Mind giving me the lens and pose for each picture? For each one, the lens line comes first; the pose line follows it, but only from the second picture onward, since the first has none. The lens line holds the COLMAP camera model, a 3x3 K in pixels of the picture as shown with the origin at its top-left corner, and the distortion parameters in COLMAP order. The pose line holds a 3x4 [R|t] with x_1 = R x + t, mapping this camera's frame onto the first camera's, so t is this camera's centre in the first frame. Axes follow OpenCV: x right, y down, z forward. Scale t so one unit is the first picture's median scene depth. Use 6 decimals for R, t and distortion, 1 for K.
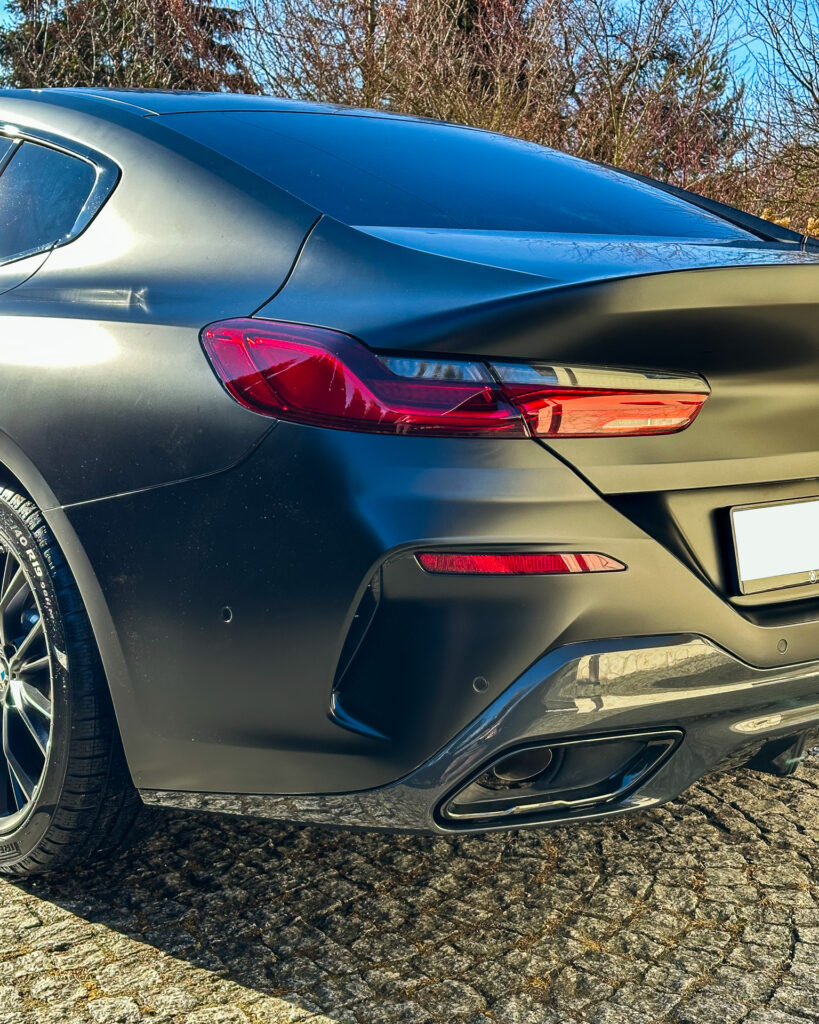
lens RADIAL K [[1590.2, 0, 405.4], [0, 1590.2, 506.3], [0, 0, 1]] dist [0.188064, -0.368547]
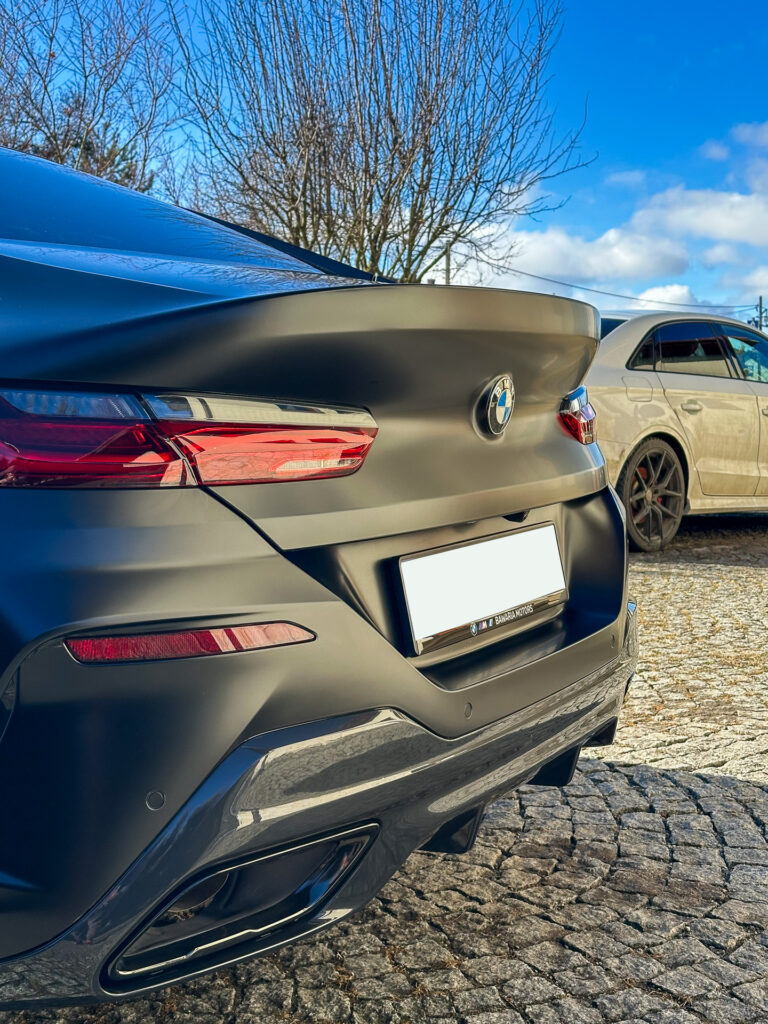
lens RADIAL K [[1448.8, 0, 384.8], [0, 1448.8, 495.7], [0, 0, 1]] dist [0.182543, -0.395190]
pose [[0.936107, -0.041275, 0.349286, -0.079985], [0.056171, 0.997888, -0.032622, -0.007268], [-0.347202, 0.050157, 0.936448, 0.238680]]
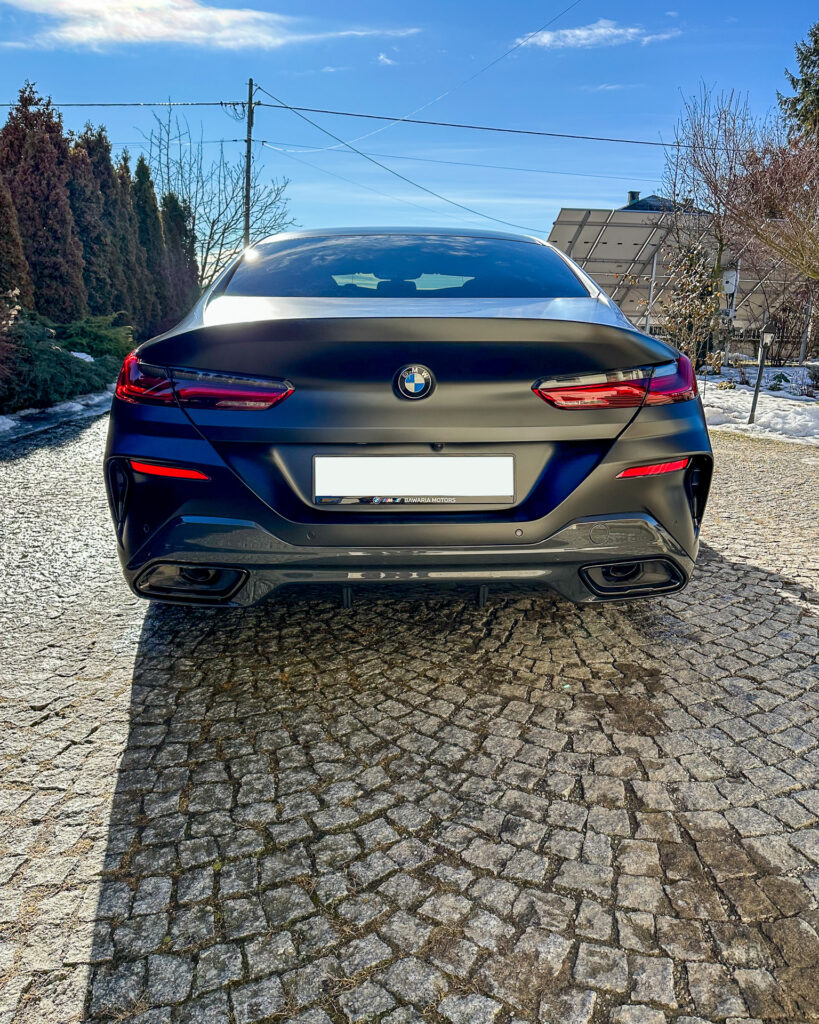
lens RADIAL K [[790.6, 0, 409.0], [0, 790.6, 462.0], [0, 0, 1]] dist [0.121465, -0.189285]
pose [[0.778705, 0.105365, -0.618479, 0.797610], [-0.076111, 0.994381, 0.073575, -0.061394], [0.622756, -0.010220, 0.782349, 0.360732]]
